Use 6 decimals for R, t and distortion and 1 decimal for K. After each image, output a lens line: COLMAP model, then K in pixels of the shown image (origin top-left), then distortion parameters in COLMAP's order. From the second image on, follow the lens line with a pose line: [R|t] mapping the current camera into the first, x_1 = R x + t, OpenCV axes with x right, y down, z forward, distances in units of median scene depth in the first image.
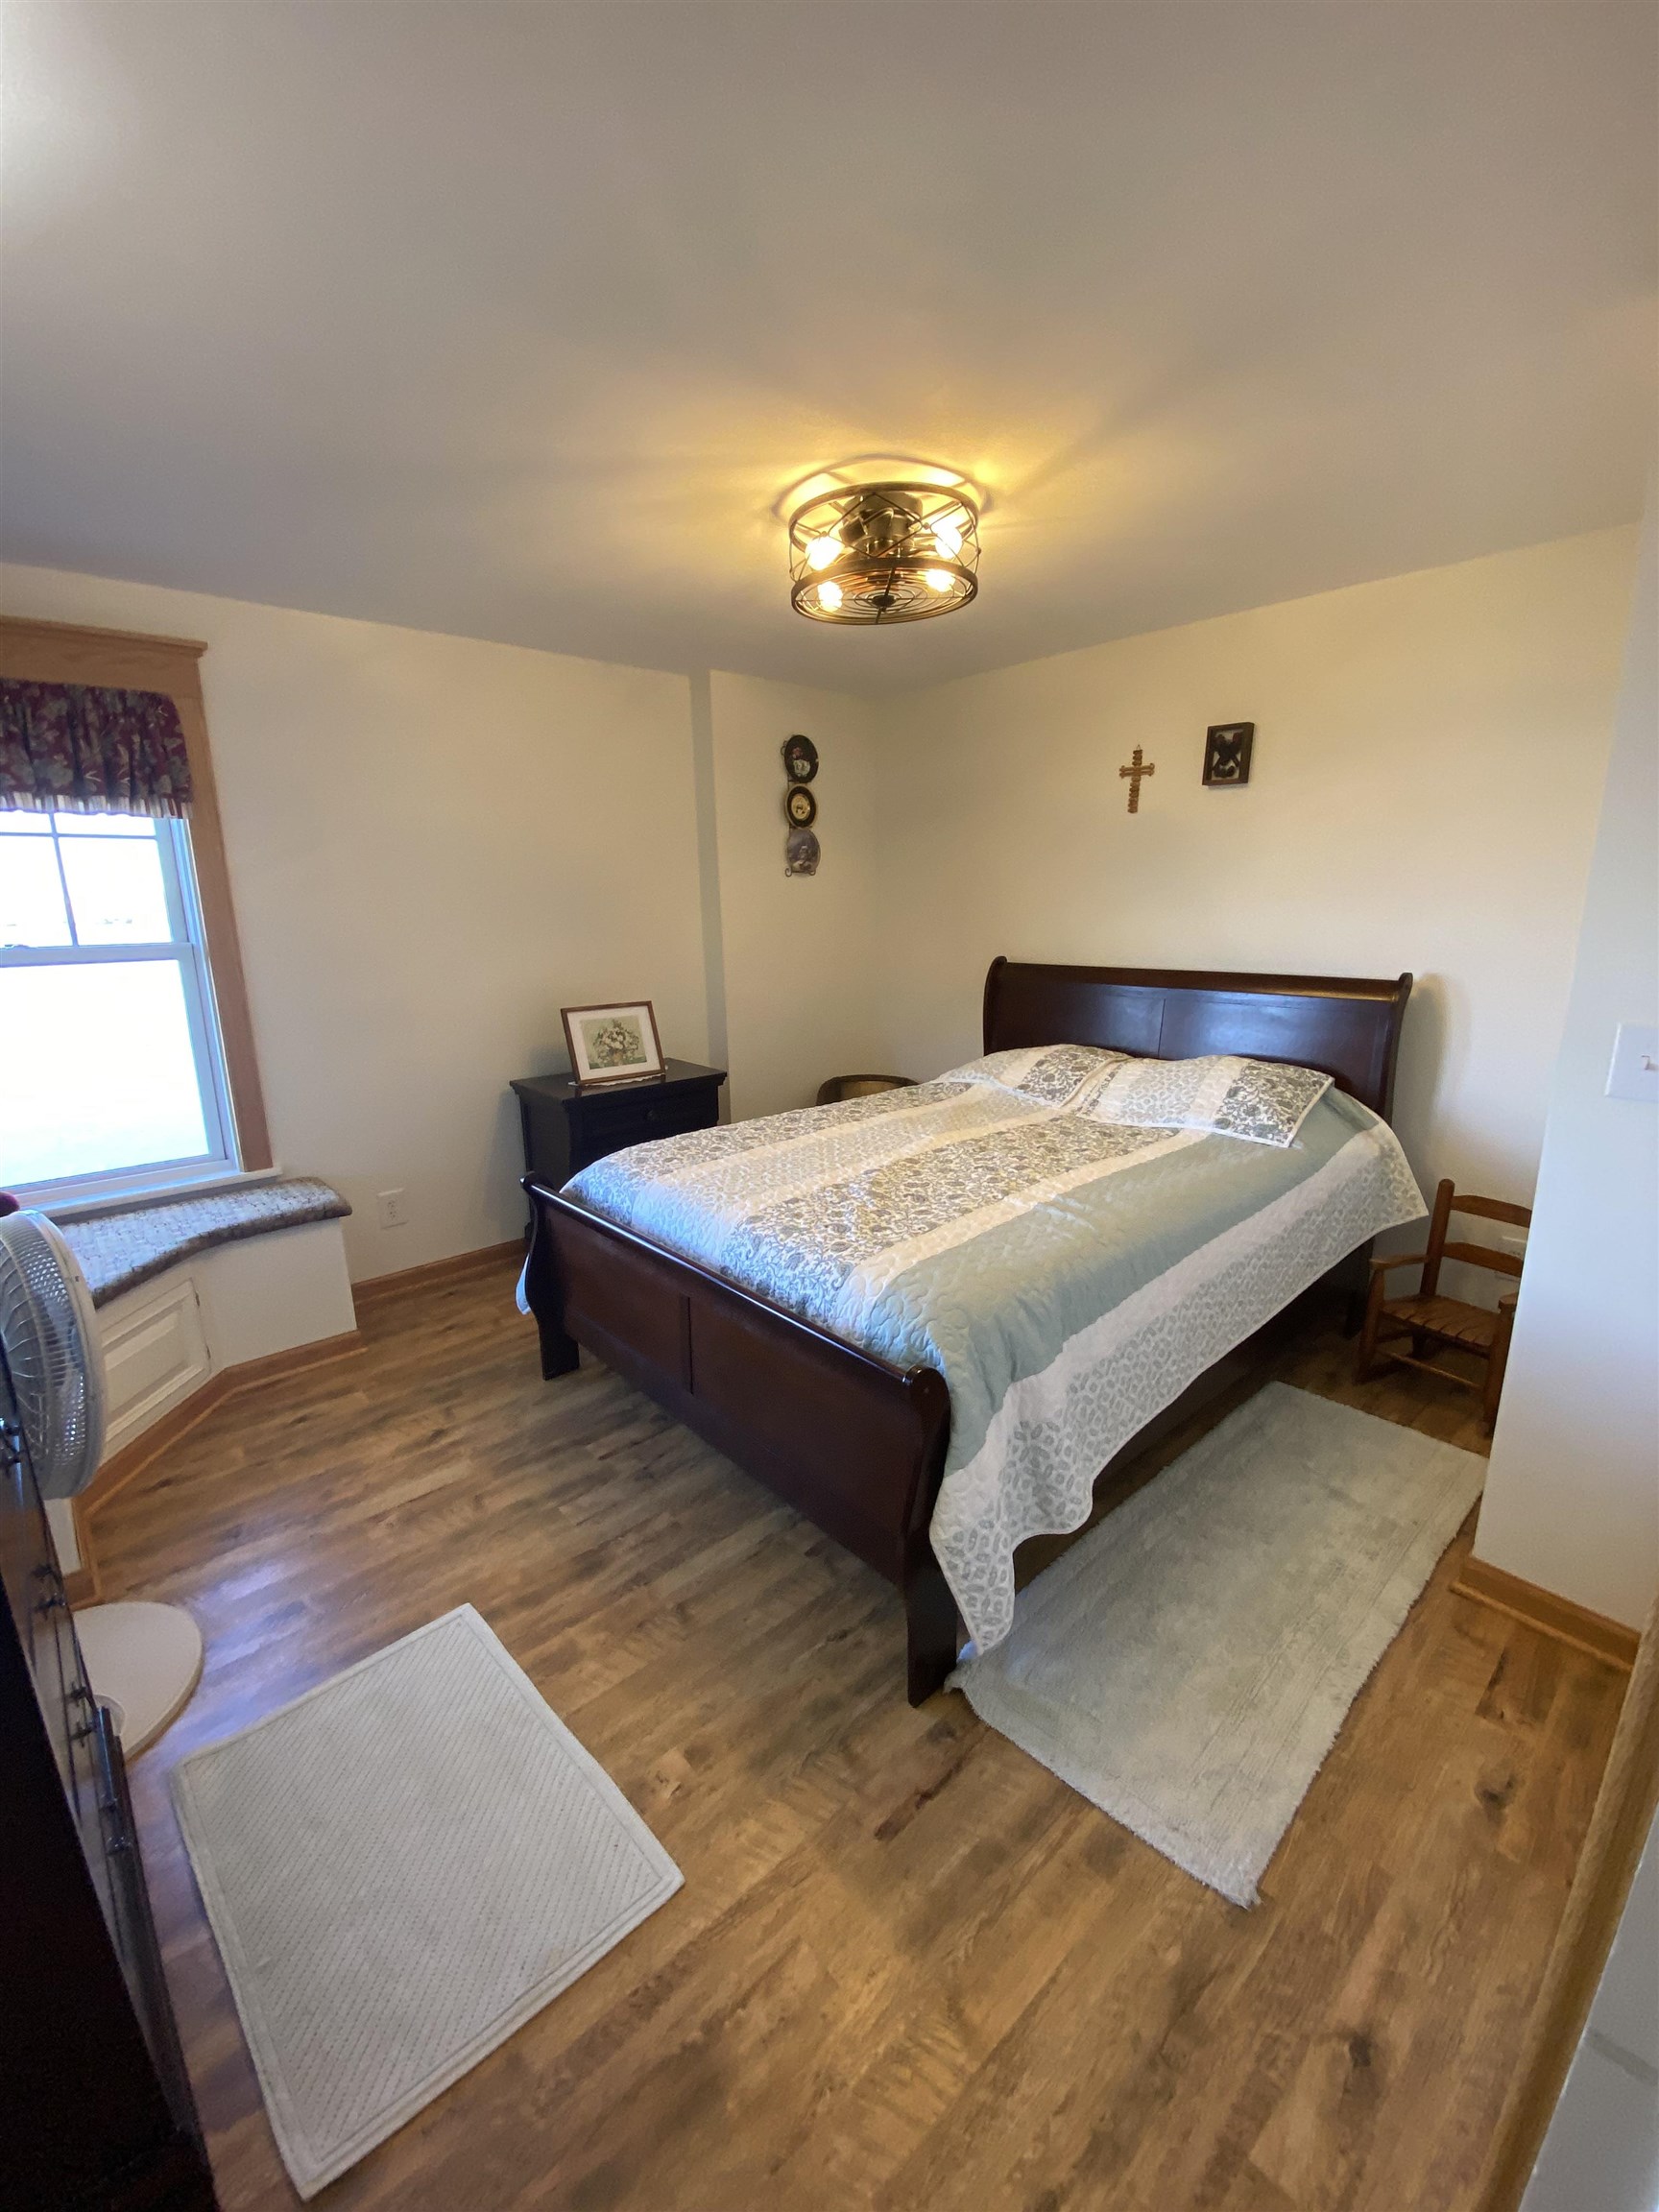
lens RADIAL K [[894.0, 0, 825.1], [0, 894.0, 1110.1], [0, 0, 1]] dist [0.022715, -0.020285]
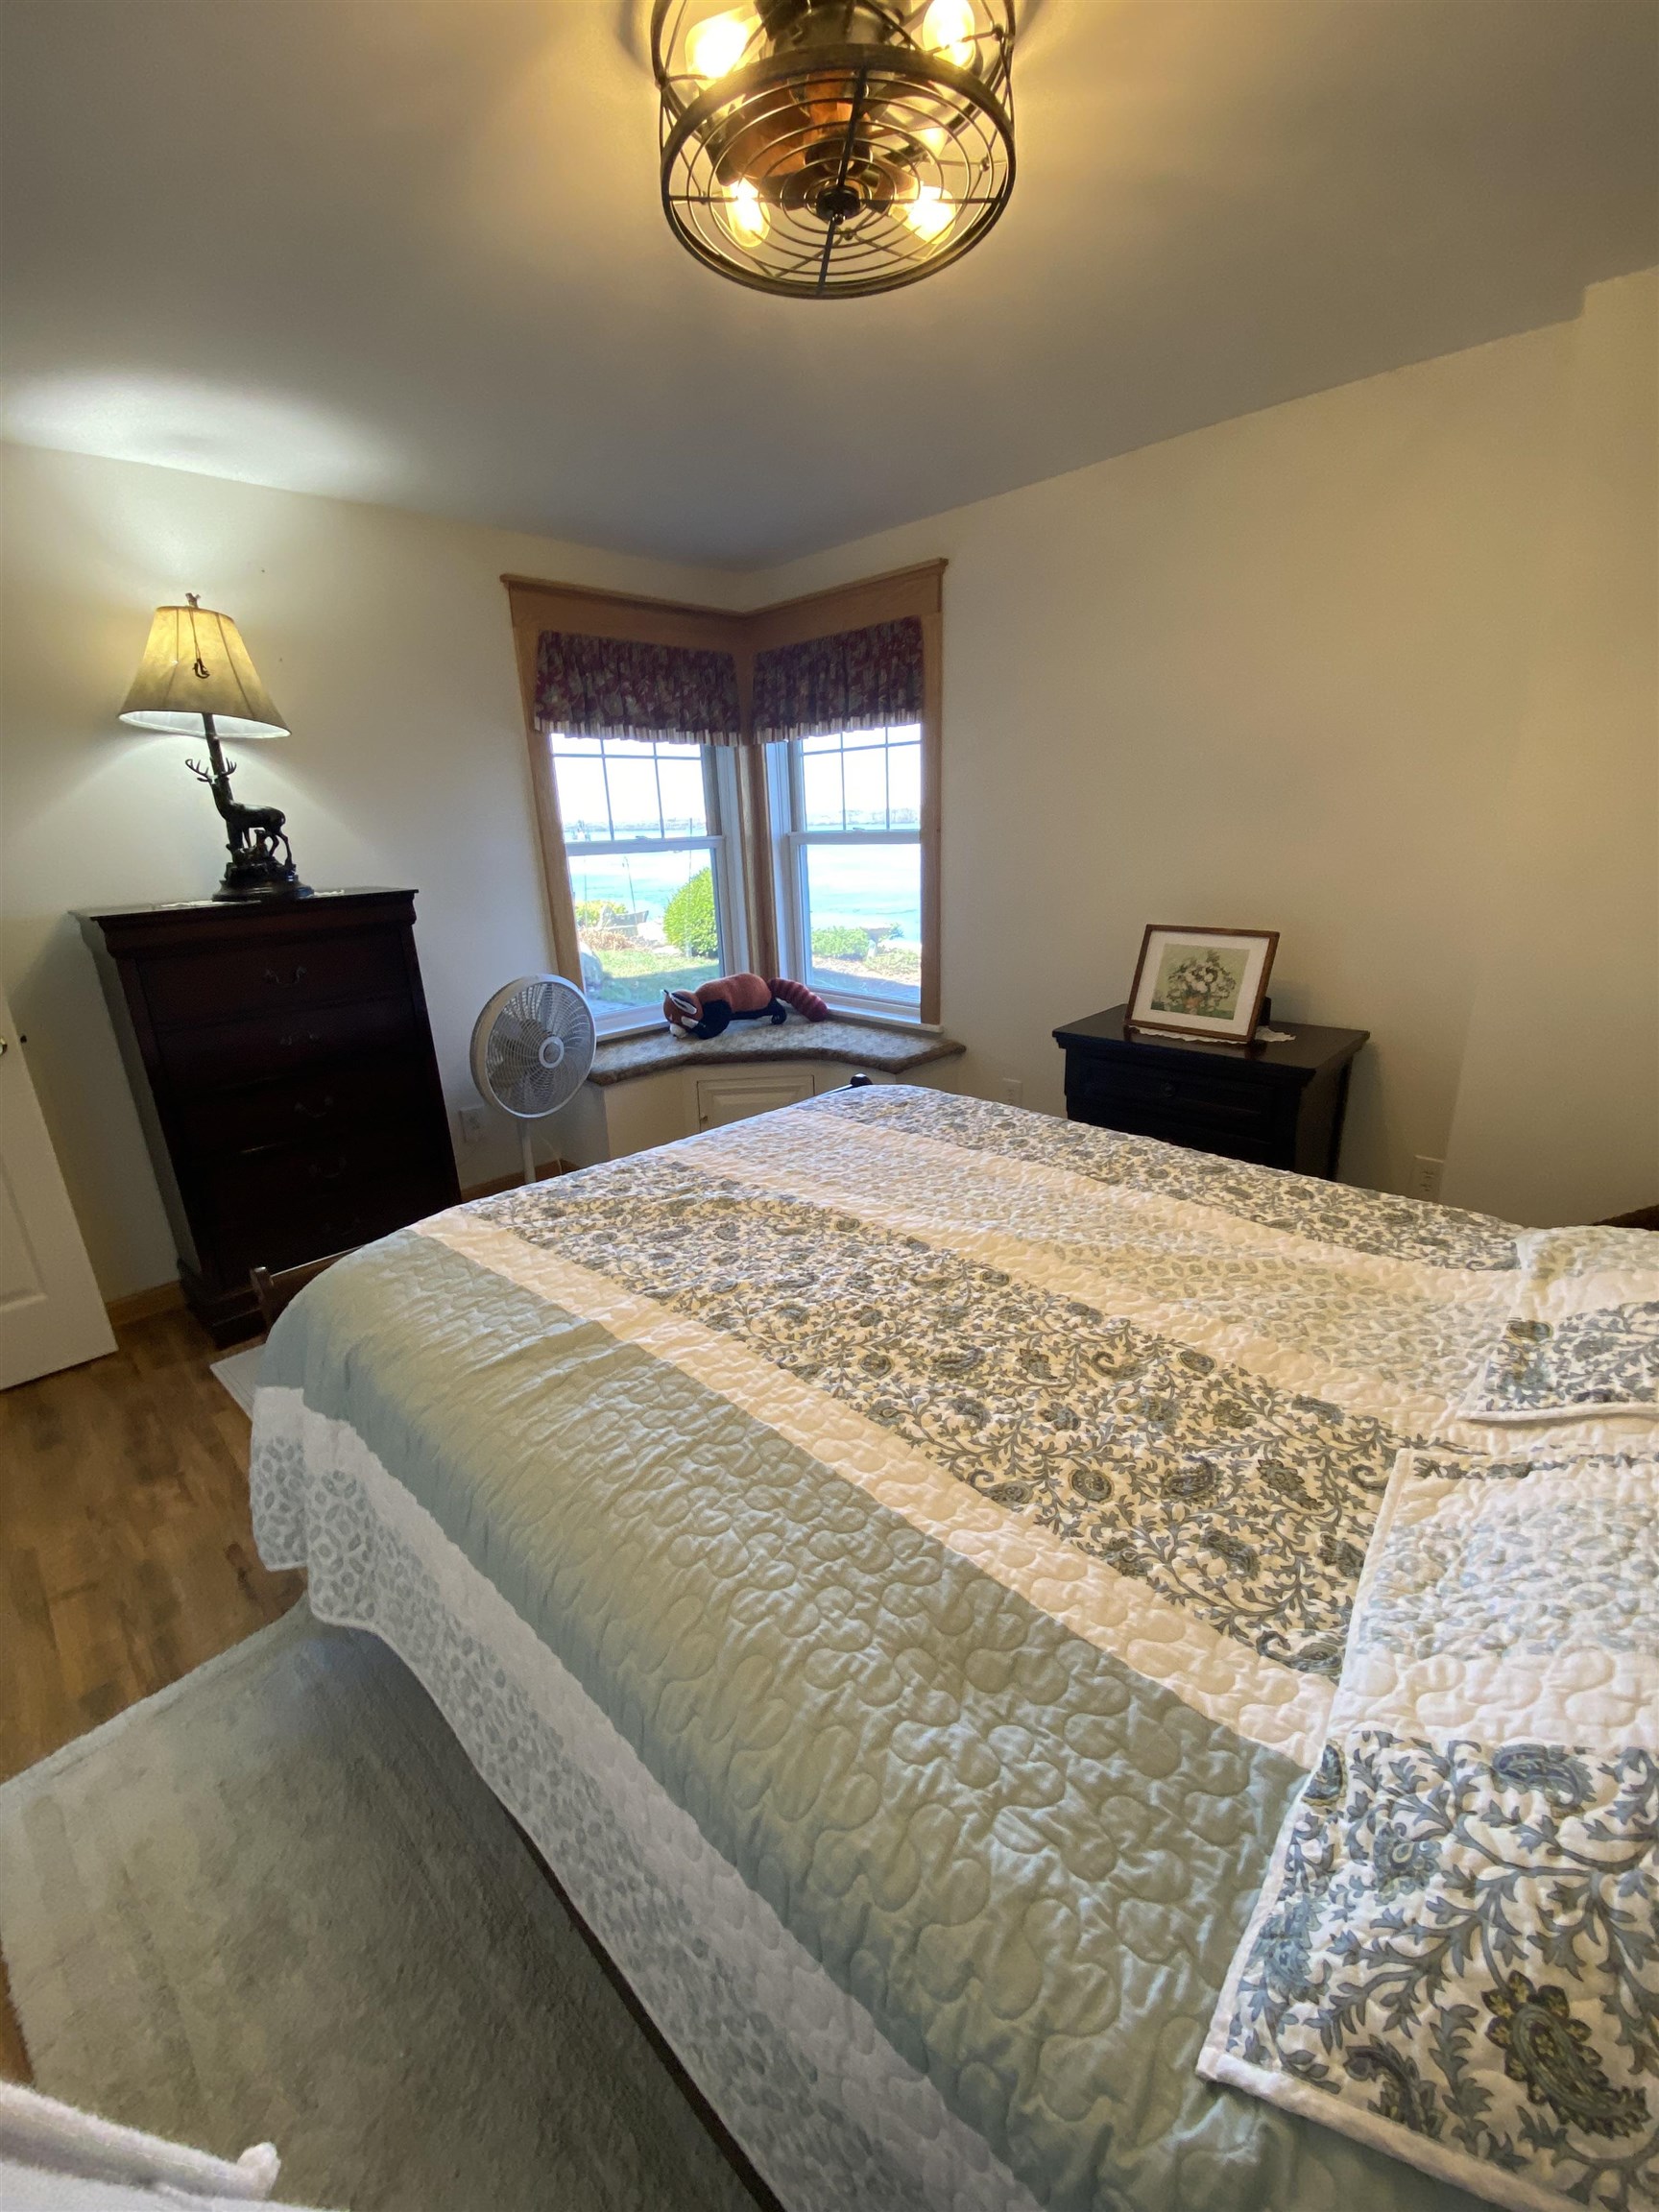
lens RADIAL K [[902.3, 0, 824.7], [0, 902.3, 1099.5], [0, 0, 1]] dist [0.021352, -0.028262]
pose [[0.051238, 0.310971, -0.949037, 0.604535], [-0.195084, 0.935095, 0.295870, -0.186447], [0.979447, 0.169982, 0.108578, 0.839007]]
